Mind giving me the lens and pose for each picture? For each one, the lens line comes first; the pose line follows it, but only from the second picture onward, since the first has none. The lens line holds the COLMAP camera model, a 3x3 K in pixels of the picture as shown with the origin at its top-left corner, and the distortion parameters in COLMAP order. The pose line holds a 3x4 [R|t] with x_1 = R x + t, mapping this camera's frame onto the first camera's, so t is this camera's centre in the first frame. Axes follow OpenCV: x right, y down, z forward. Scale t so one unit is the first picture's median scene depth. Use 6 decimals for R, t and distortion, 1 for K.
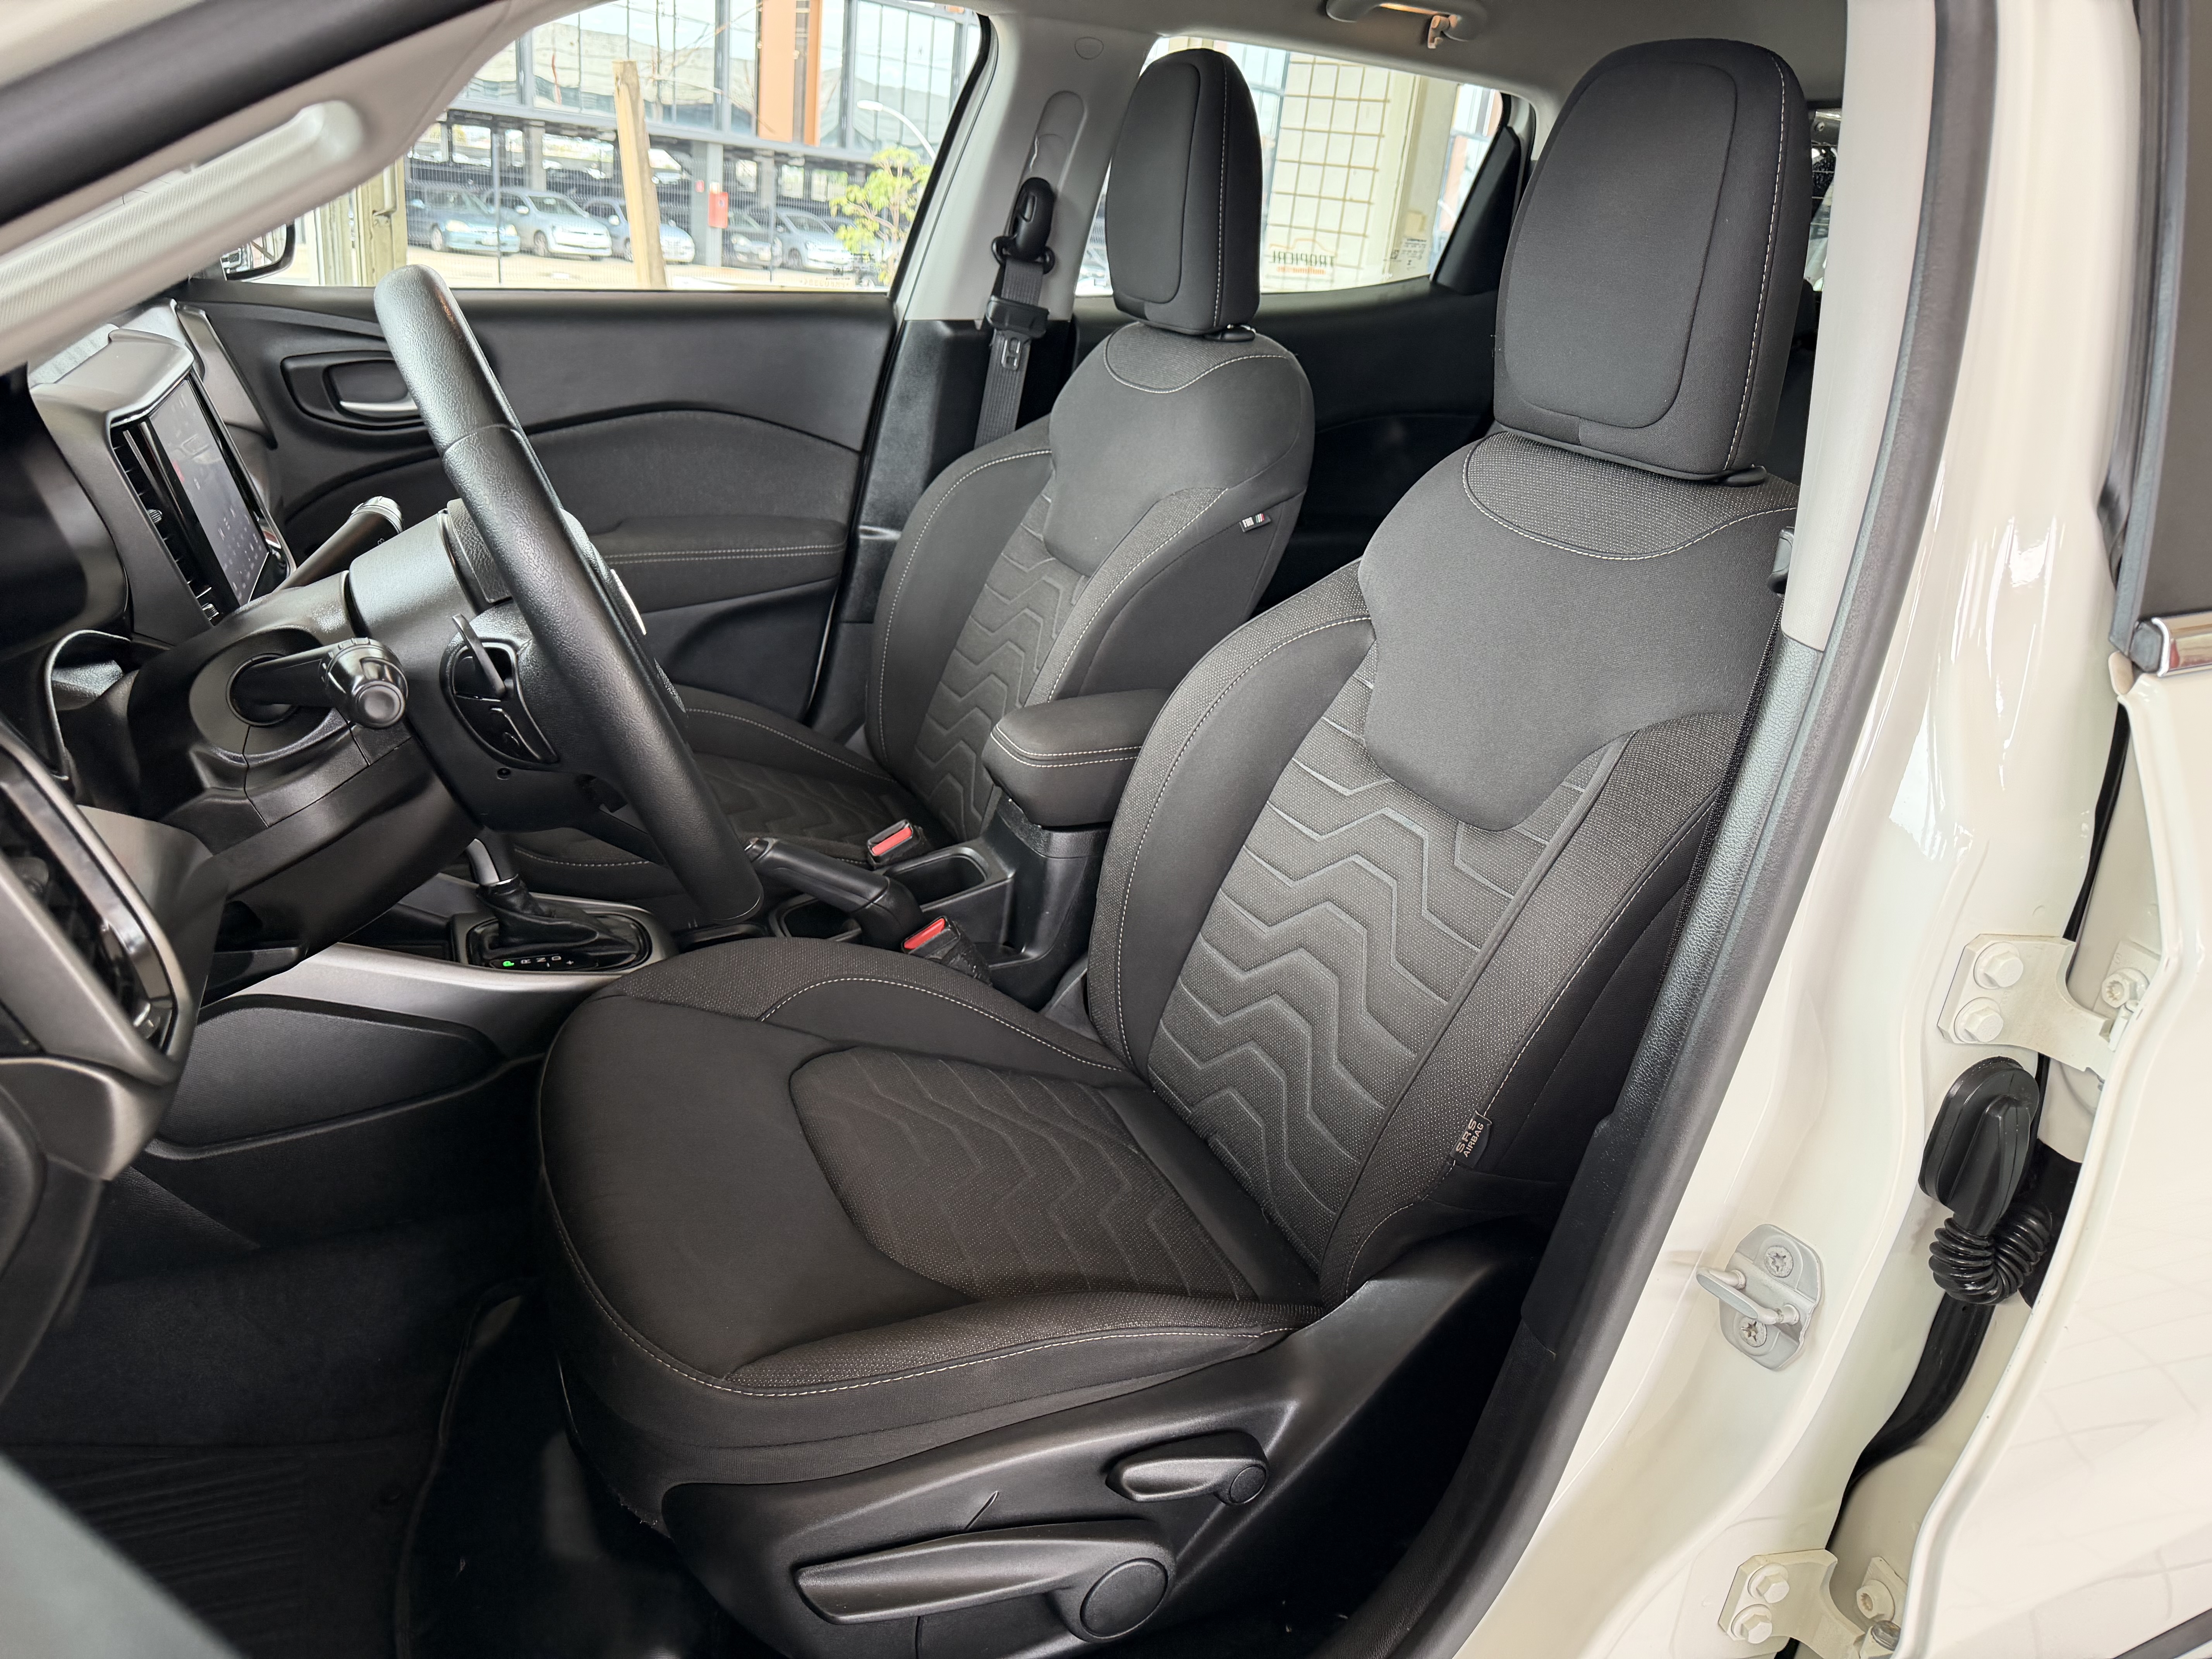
lens RADIAL K [[1535.8, 0, 1106.0], [0, 1535.8, 829.5], [0, 0, 1]] dist [0.146097, -0.281107]
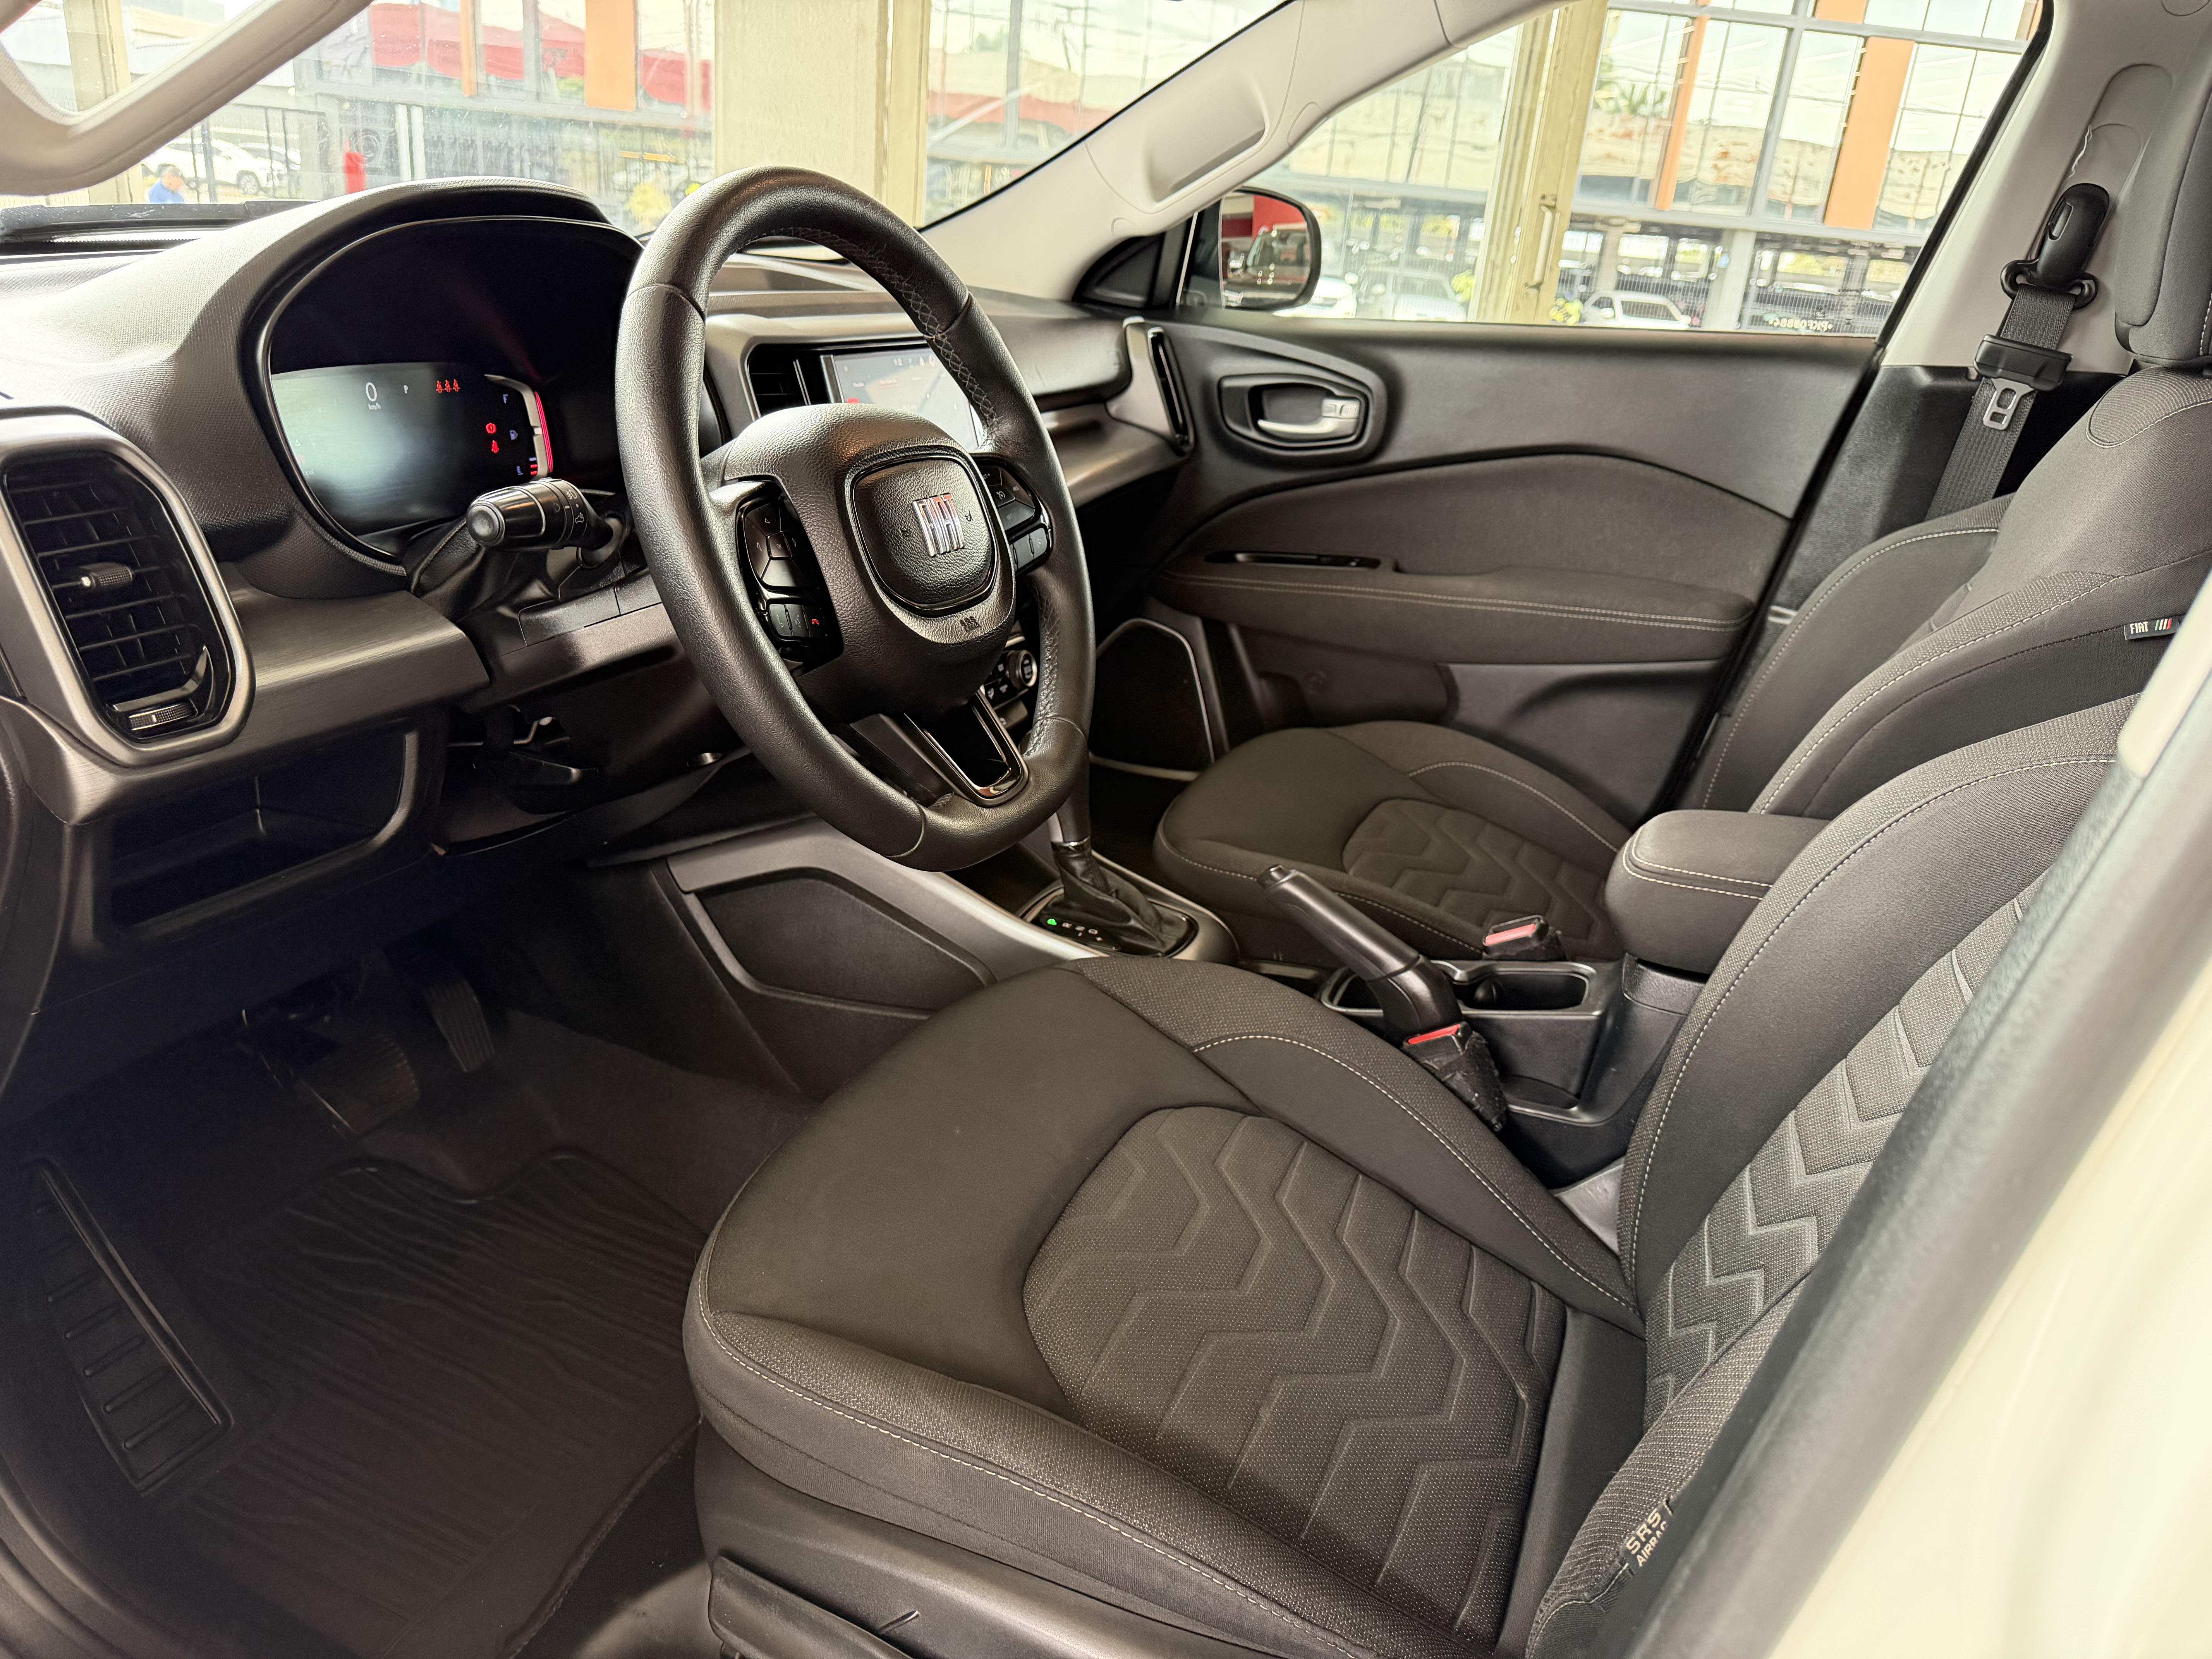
lens RADIAL K [[1563.2, 0, 1106.8], [0, 1563.2, 819.4], [0, 0, 1]] dist [0.021218, -0.027520]
pose [[0.680061, 0.222254, -0.698656, 0.227454], [-0.280145, 0.959407, 0.032513, -0.014484], [0.677522, 0.173614, 0.714718, 0.188513]]
